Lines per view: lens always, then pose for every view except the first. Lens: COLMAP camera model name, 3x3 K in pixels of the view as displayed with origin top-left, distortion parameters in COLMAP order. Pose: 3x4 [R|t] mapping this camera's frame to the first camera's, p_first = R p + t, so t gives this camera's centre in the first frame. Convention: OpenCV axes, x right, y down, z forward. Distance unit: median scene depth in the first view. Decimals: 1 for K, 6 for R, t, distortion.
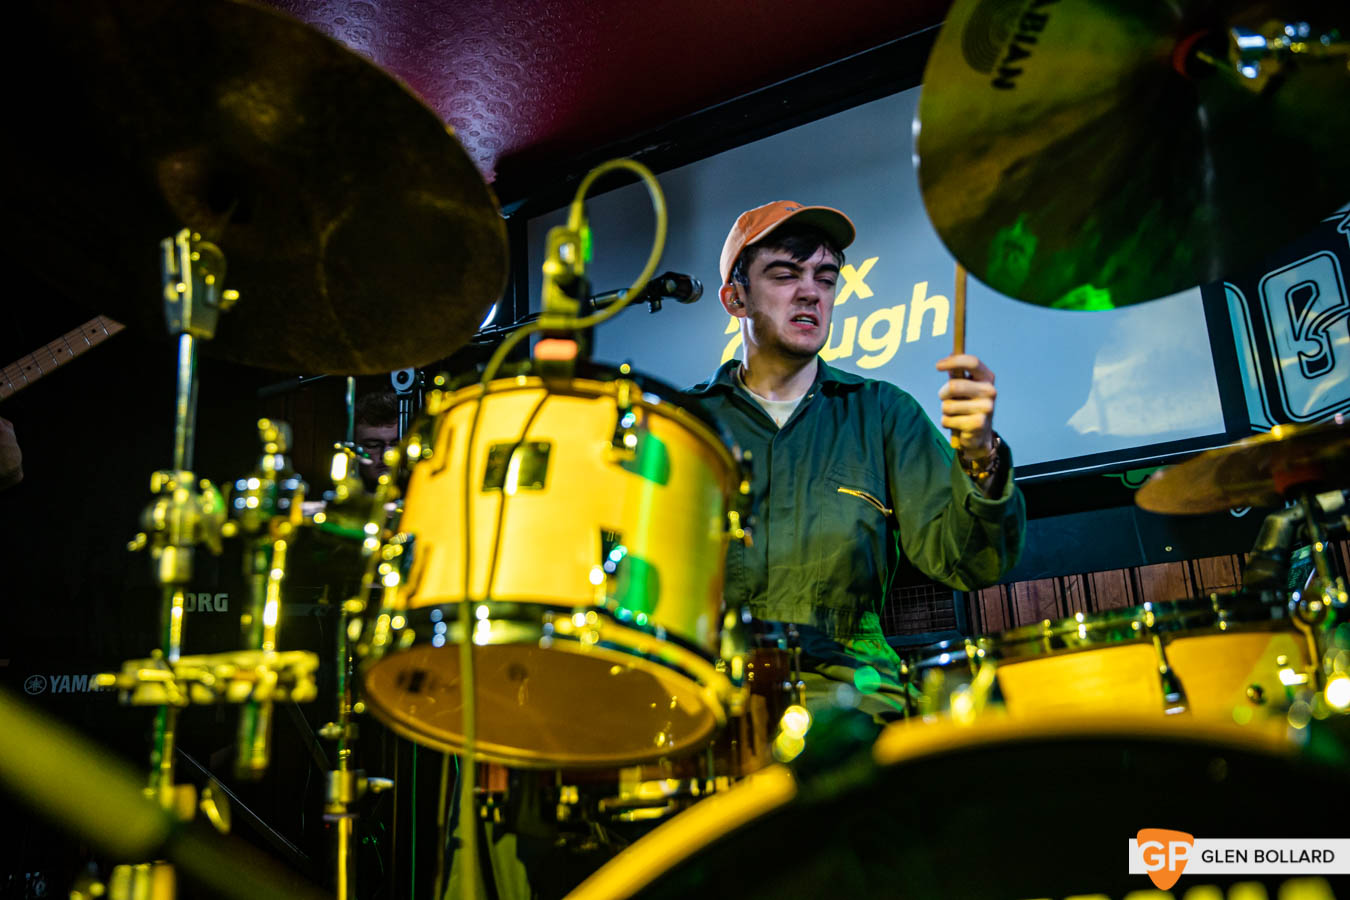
lens RADIAL K [[1177.6, 0, 675.0], [0, 1177.6, 450.0], [0, 0, 1]] dist [0.034275, -0.004949]
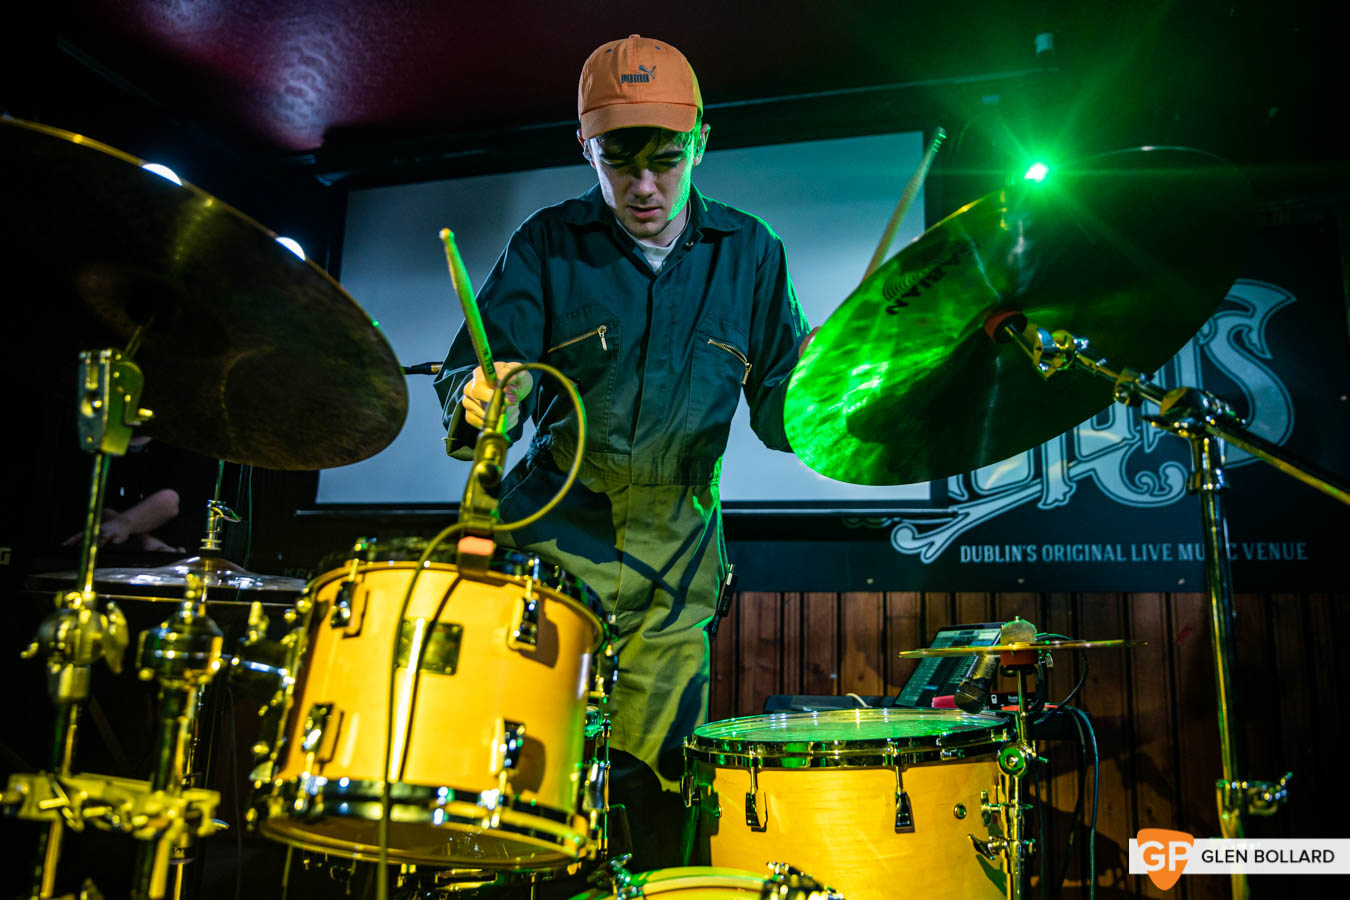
lens RADIAL K [[1089.3, 0, 675.0], [0, 1089.3, 450.0], [0, 0, 1]] dist [-0.035655, 0.082550]
pose [[0.961061, 0.127810, 0.245002, -0.169395], [-0.148908, 0.986403, 0.069541, -0.252394], [-0.232783, -0.103316, 0.967025, -0.038176]]
